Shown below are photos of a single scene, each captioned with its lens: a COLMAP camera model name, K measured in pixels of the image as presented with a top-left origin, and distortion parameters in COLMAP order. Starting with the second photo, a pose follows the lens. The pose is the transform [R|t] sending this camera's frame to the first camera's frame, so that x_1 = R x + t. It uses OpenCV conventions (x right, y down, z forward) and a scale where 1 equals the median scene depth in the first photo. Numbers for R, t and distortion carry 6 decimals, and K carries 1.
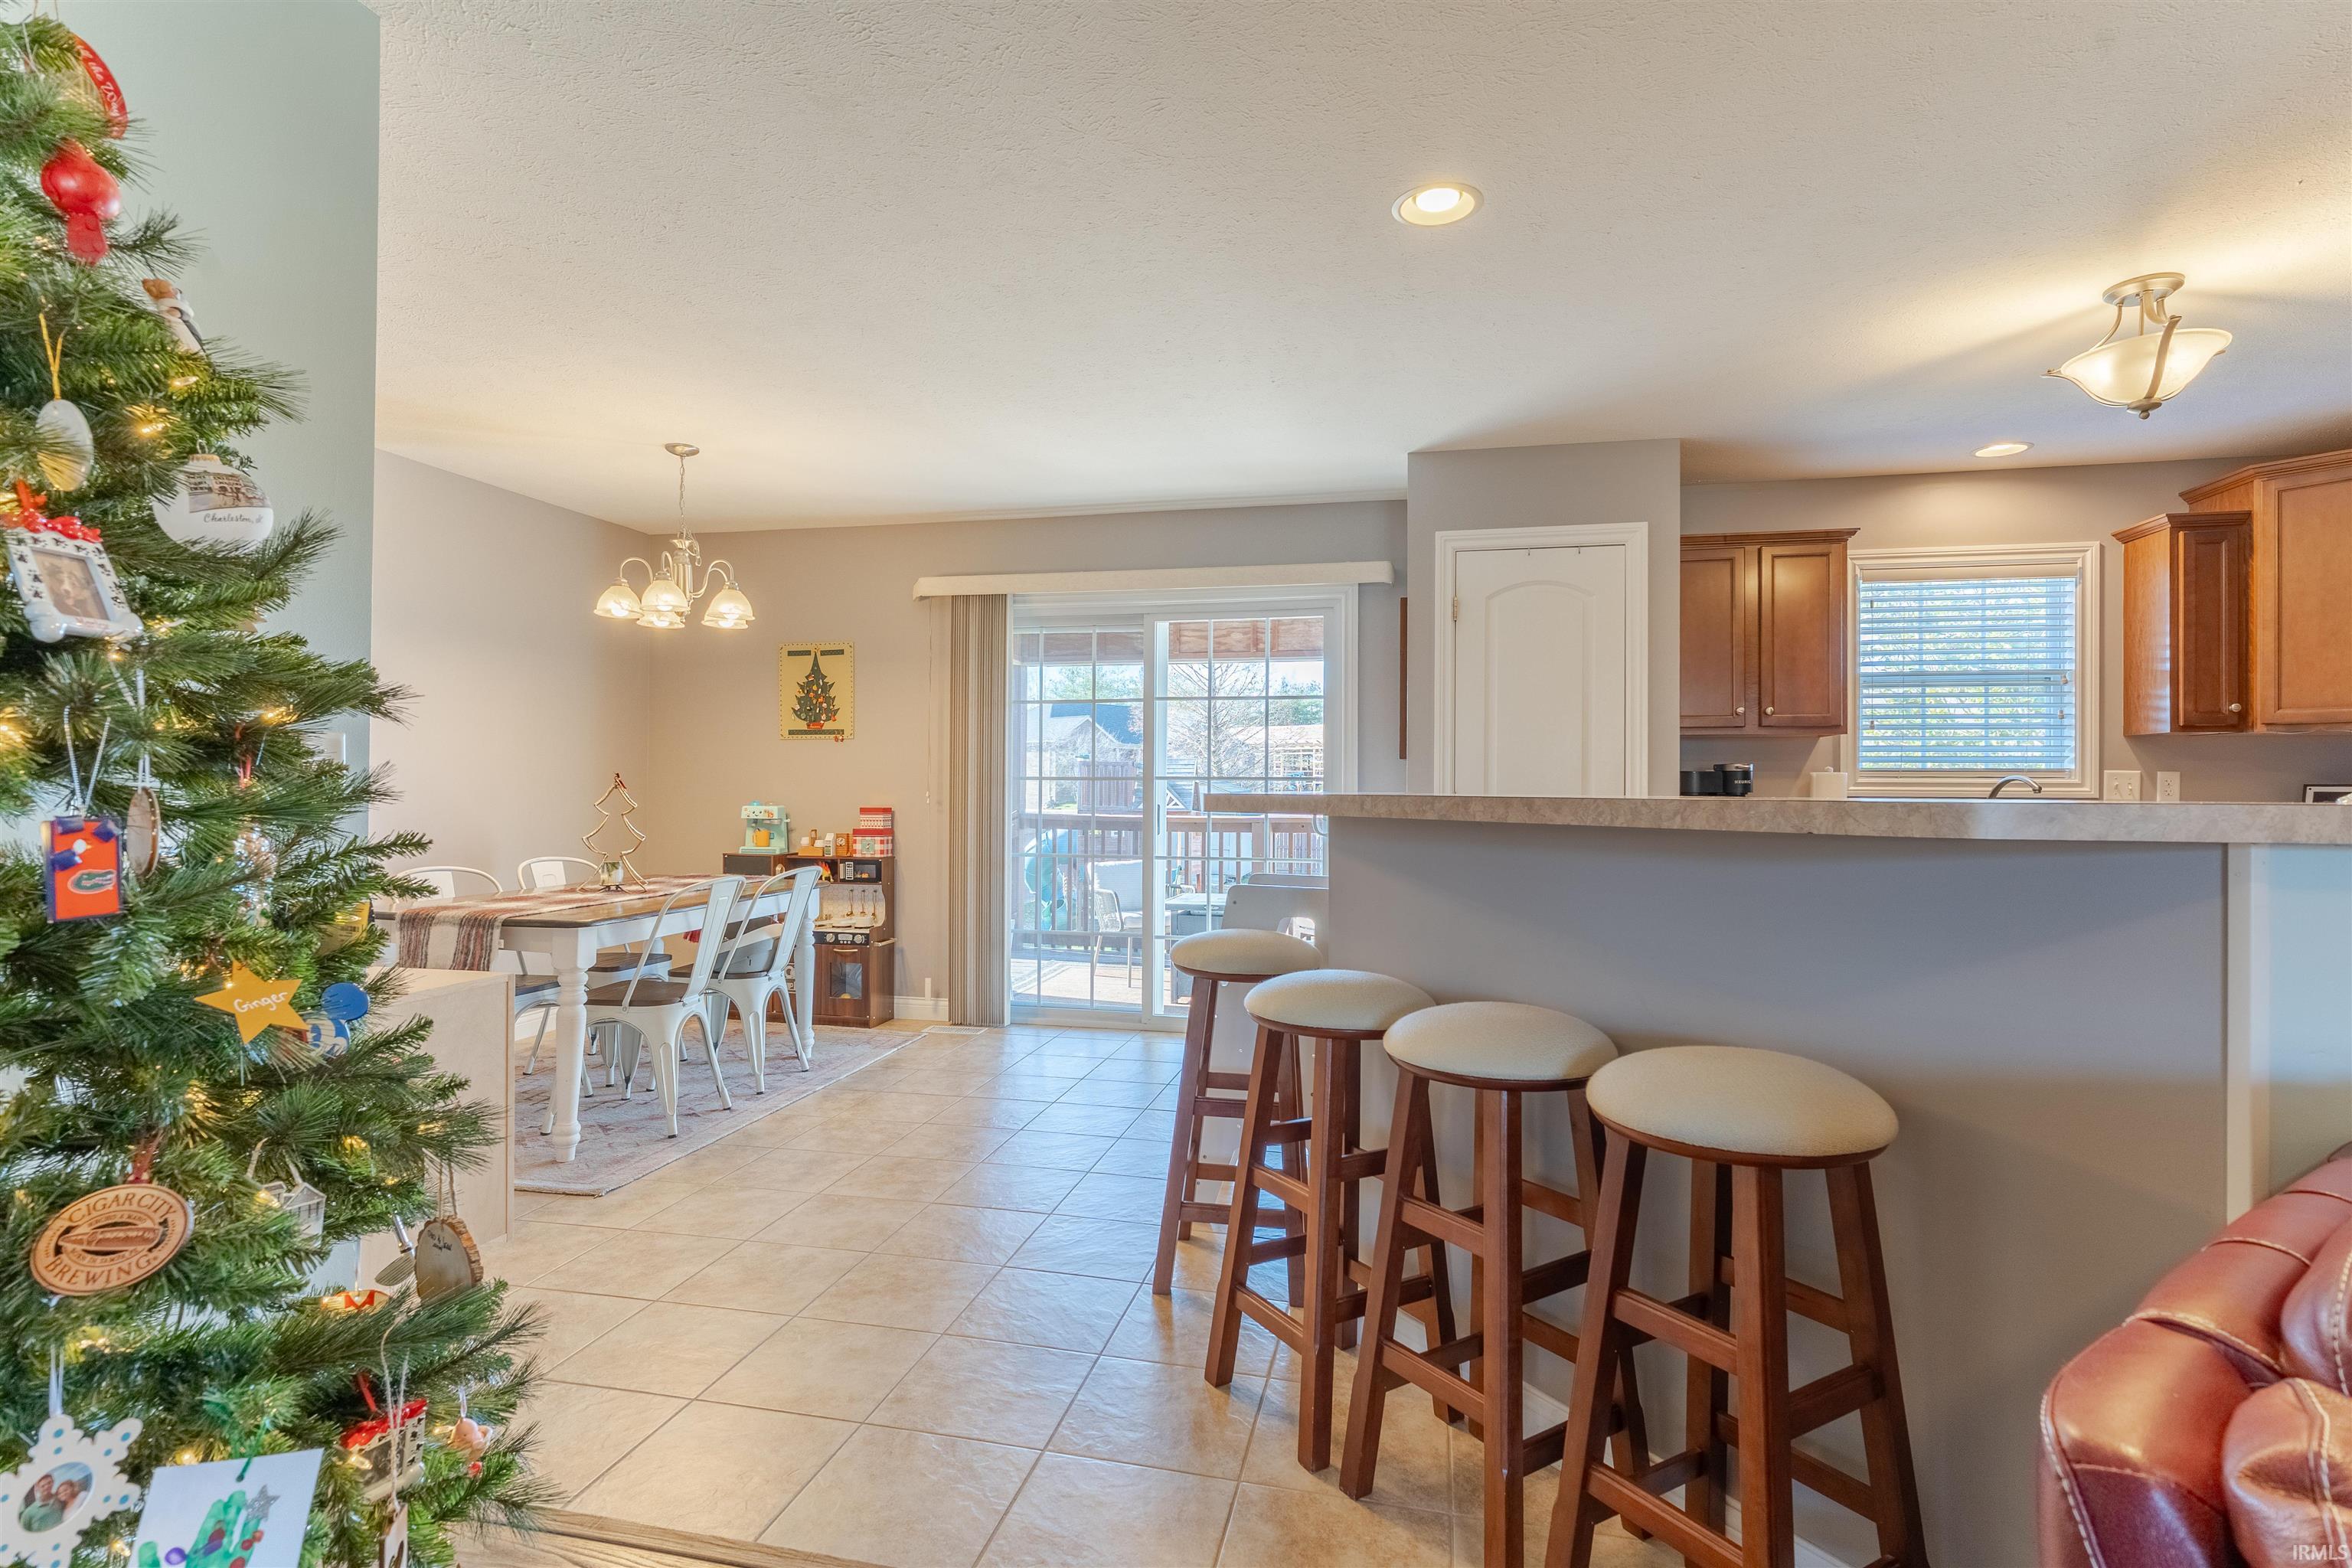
lens RADIAL K [[1148.7, 0, 1170.5], [0, 1148.7, 781.9], [0, 0, 1]] dist [0.002771, 0.001108]
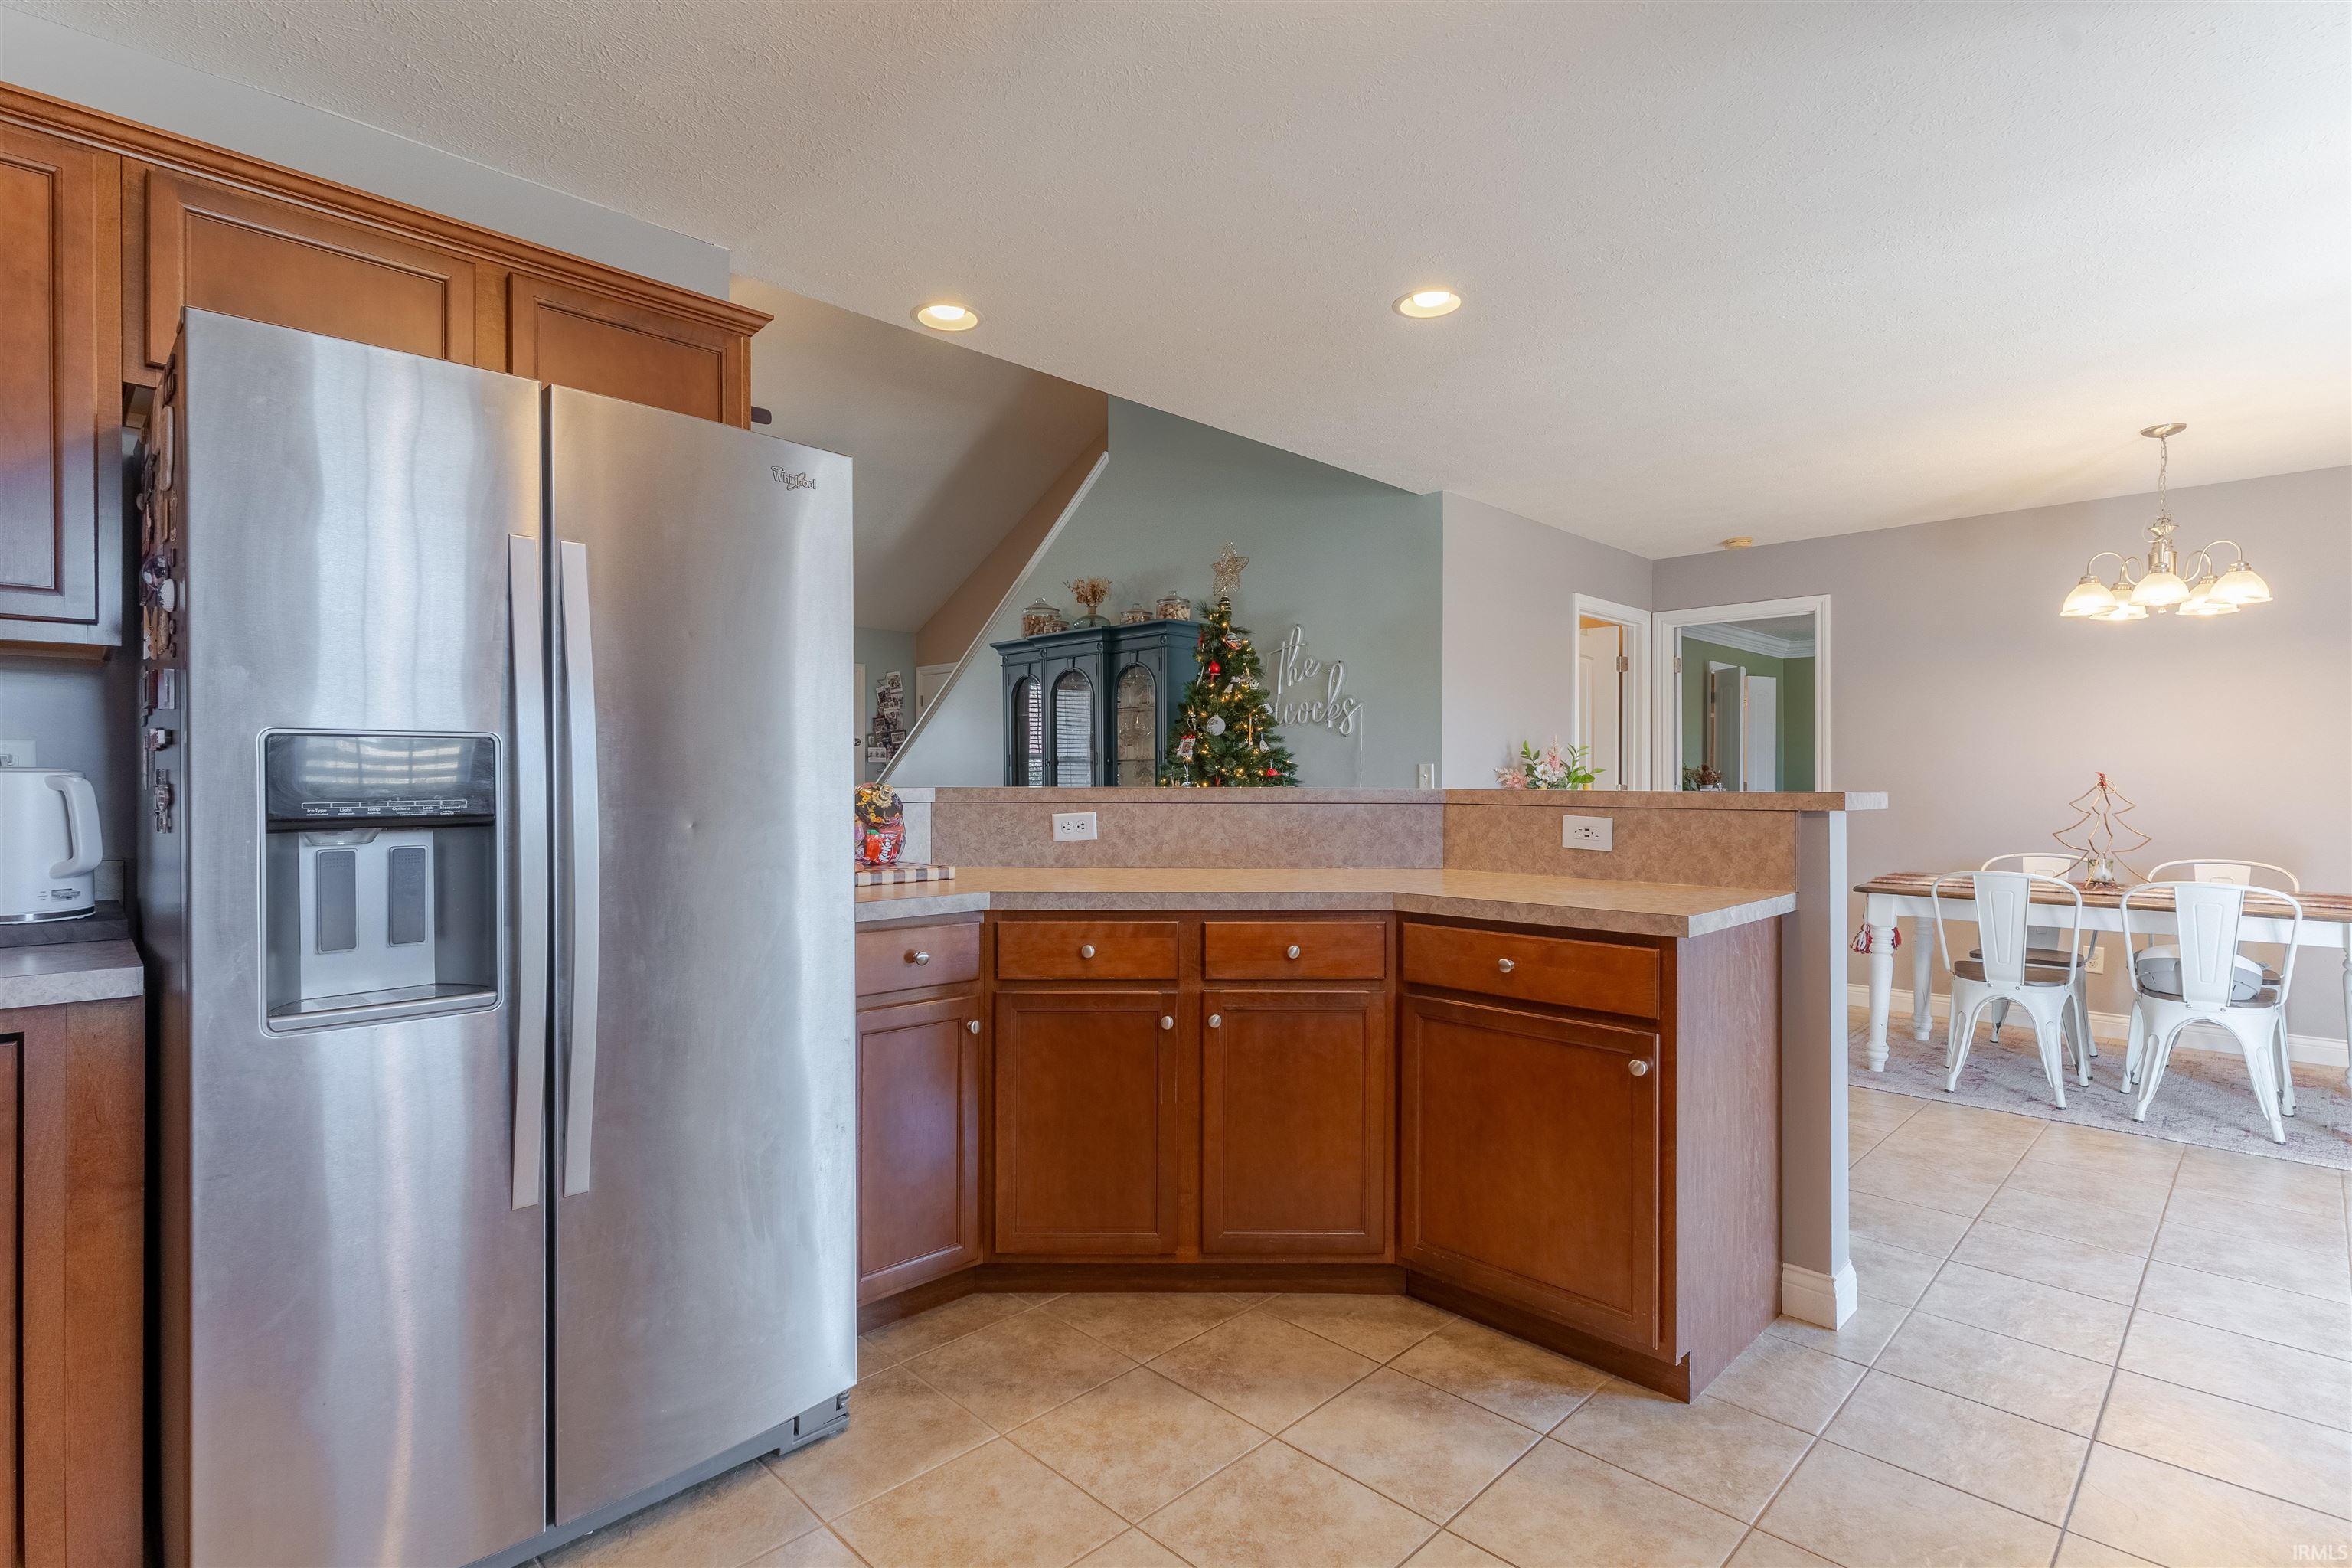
lens RADIAL K [[1125.3, 0, 1176.0], [0, 1125.3, 784.0], [0, 0, 1]] dist [-0.000283, 0.000688]
pose [[-0.528403, -0.001924, -0.848992, 0.786368], [-0.000539, 0.999998, -0.001931, 0.003168], [0.848994, -0.000562, -0.528403, 0.794386]]
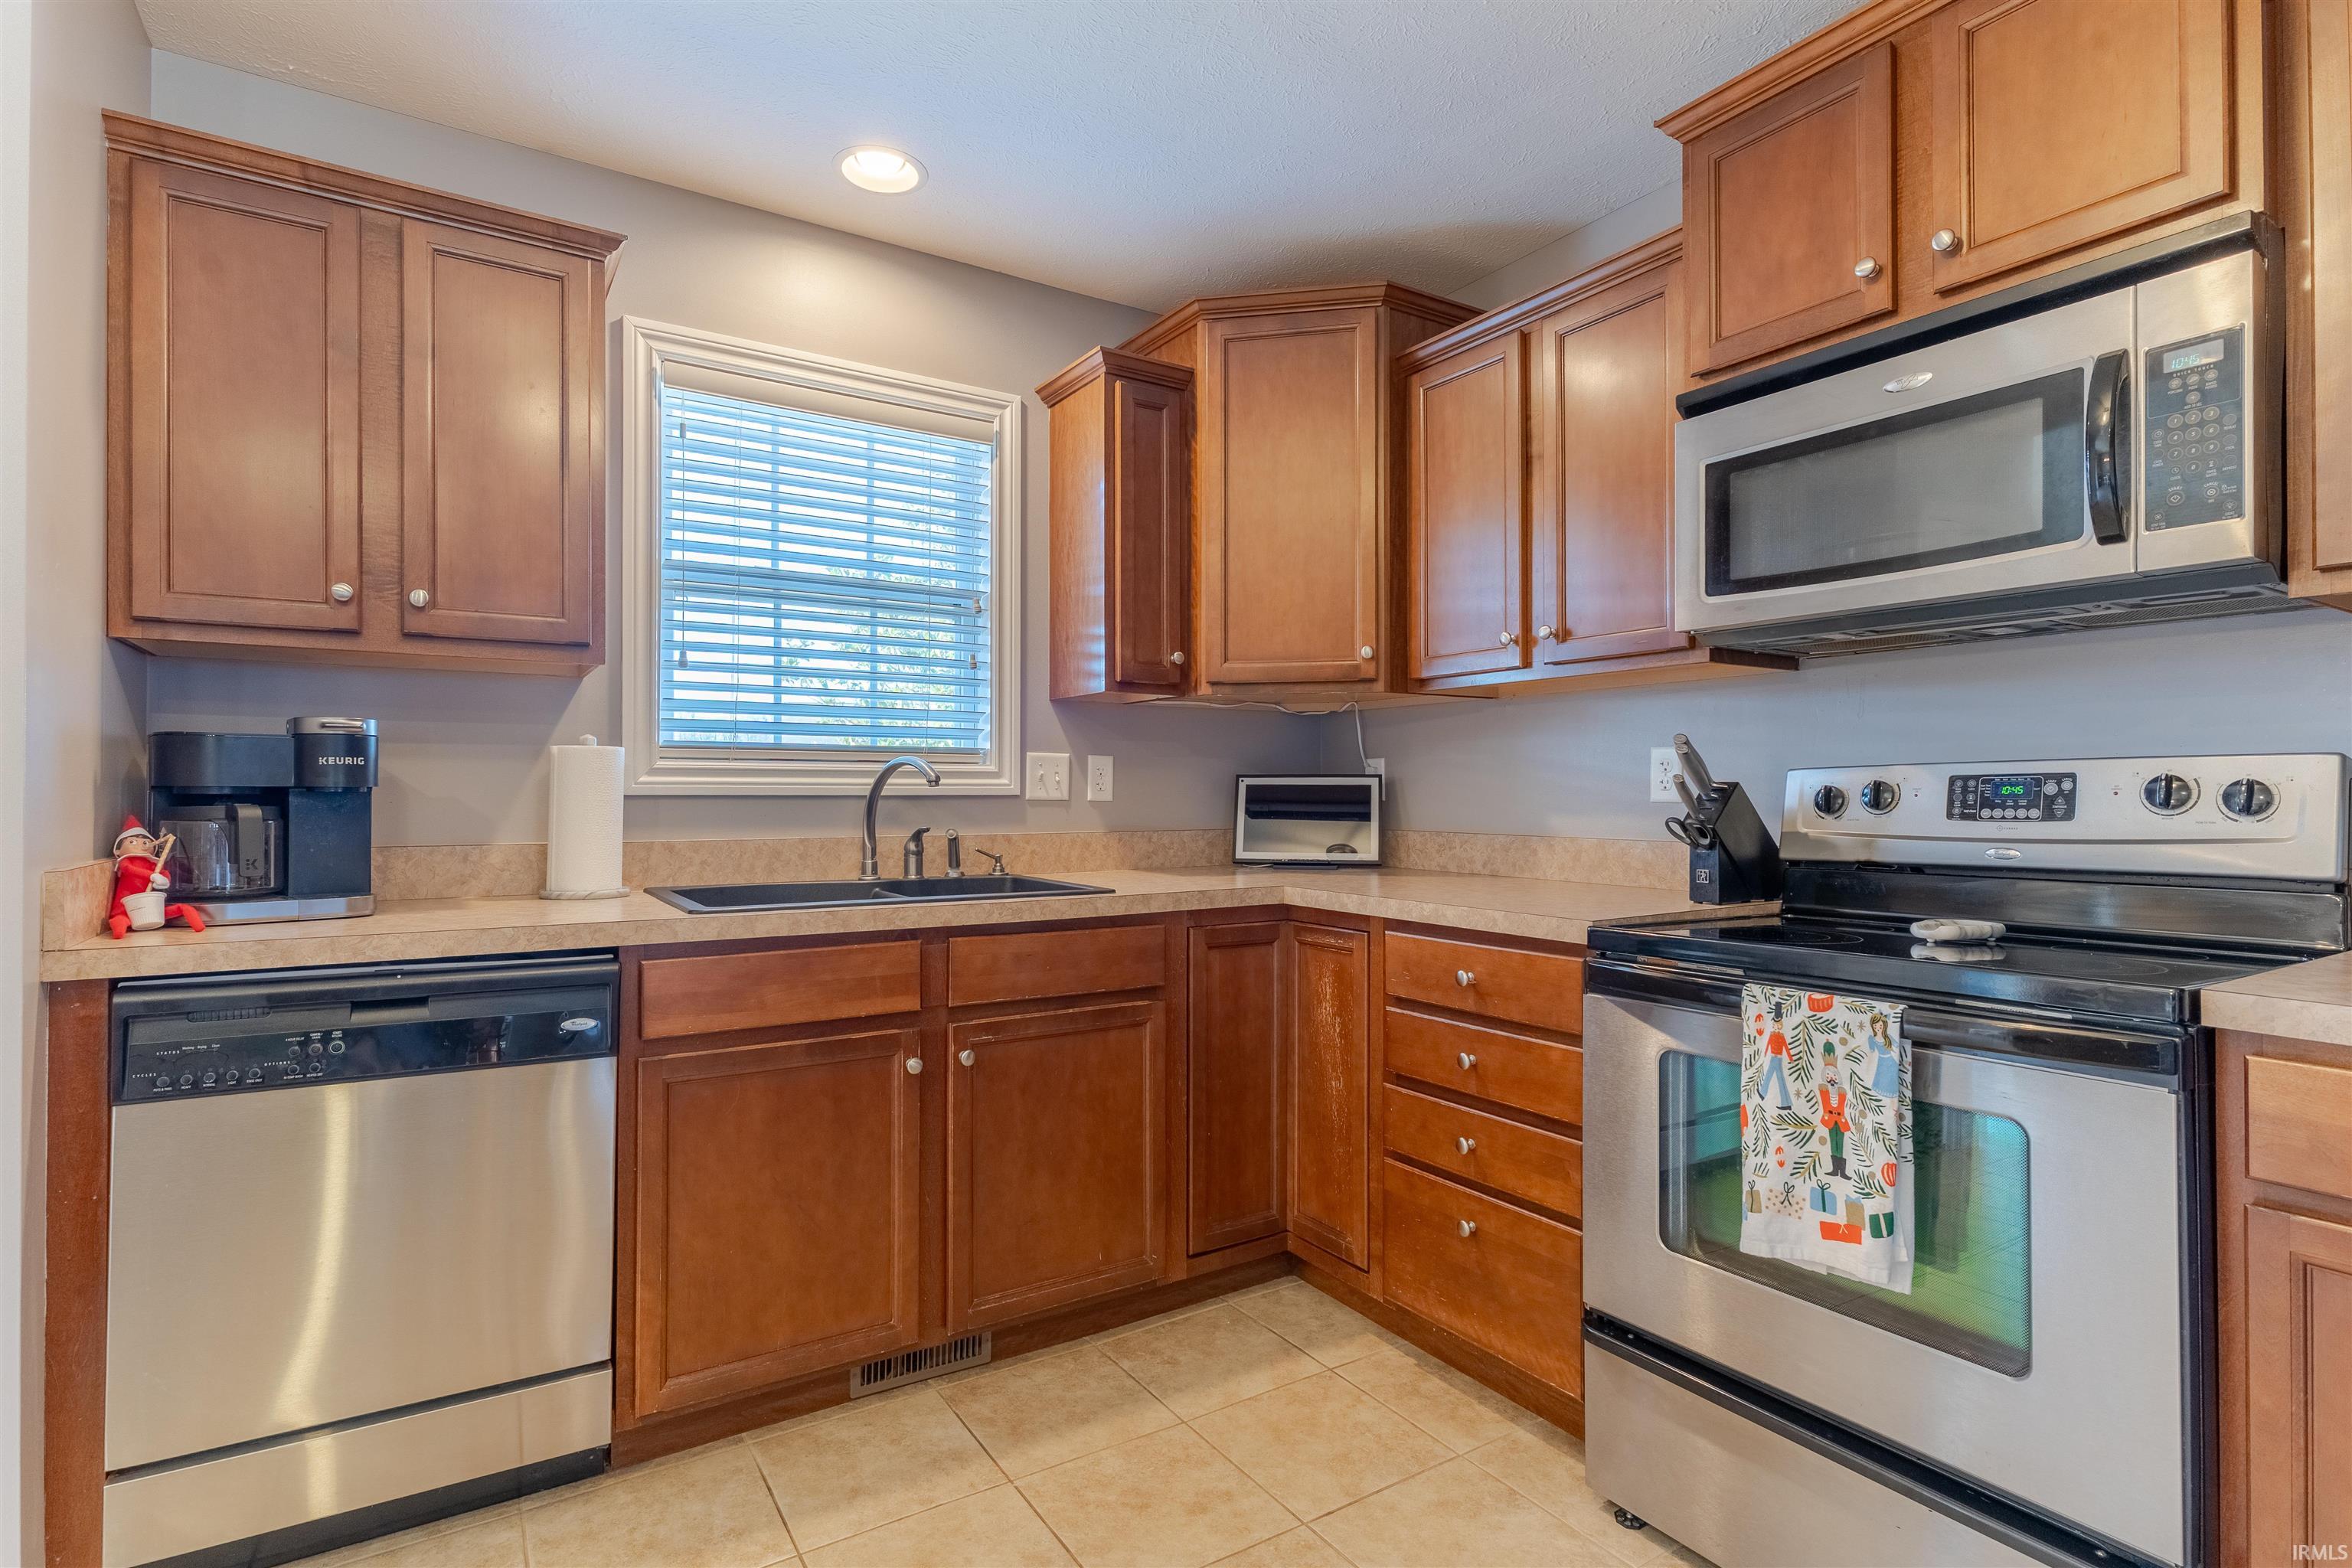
lens RADIAL K [[1148.7, 0, 1170.5], [0, 1148.7, 781.9], [0, 0, 1]] dist [0.002771, 0.001108]
pose [[0.701707, 0.001867, 0.712463, 0.413917], [-0.000260, 0.999997, -0.002364, 0.008479], [-0.712465, 0.001474, 0.701706, 0.496665]]
